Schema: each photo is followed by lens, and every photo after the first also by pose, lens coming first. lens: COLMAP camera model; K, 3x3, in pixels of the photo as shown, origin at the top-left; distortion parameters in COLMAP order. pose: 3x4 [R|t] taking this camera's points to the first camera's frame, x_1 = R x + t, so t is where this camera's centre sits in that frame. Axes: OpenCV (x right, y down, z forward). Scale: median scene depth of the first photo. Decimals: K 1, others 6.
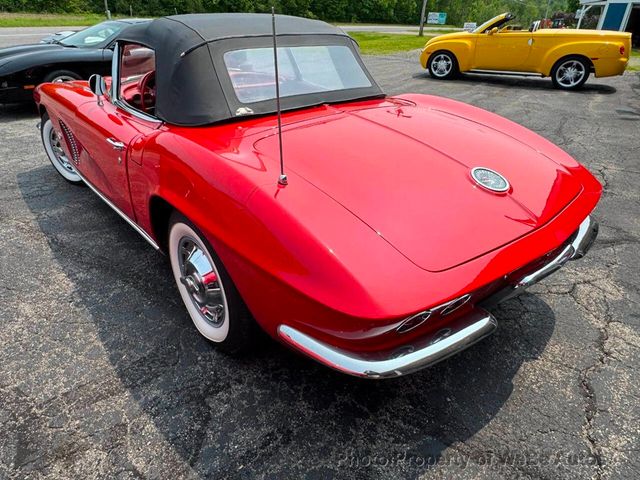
lens RADIAL K [[401.3, 0, 320.0], [0, 401.3, 240.0], [0, 0, 1]] dist [0.000793, -0.000288]
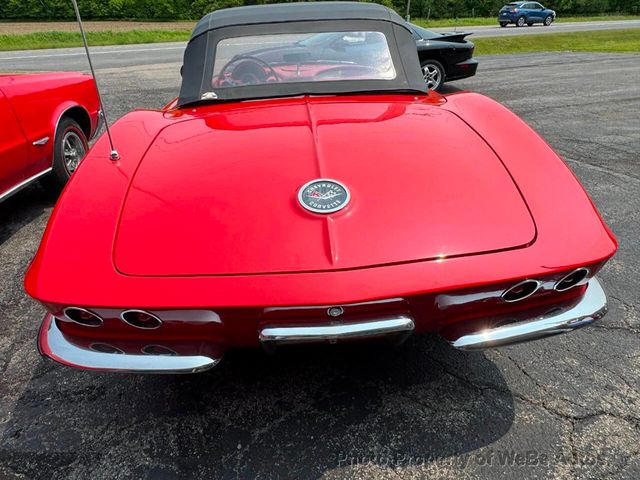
lens RADIAL K [[405.0, 0, 325.1], [0, 405.0, 242.6], [0, 0, 1]] dist [-0.000024, 0.000370]
pose [[0.811703, 0.241727, -0.531701, 0.590571], [-0.242340, 0.967665, 0.069969, -0.084221], [0.531422, 0.072059, 0.844037, 0.256921]]
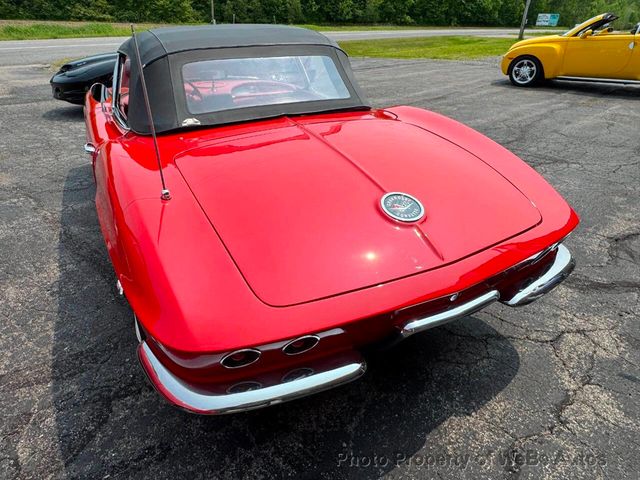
lens RADIAL K [[401.3, 0, 320.0], [0, 401.3, 240.0], [0, 0, 1]] dist [0.000793, -0.000288]
pose [[0.978068, 0.082842, -0.191102, 0.292217], [-0.084757, 0.996400, -0.001852, -0.042643], [0.190261, 0.018008, 0.981568, 0.063746]]
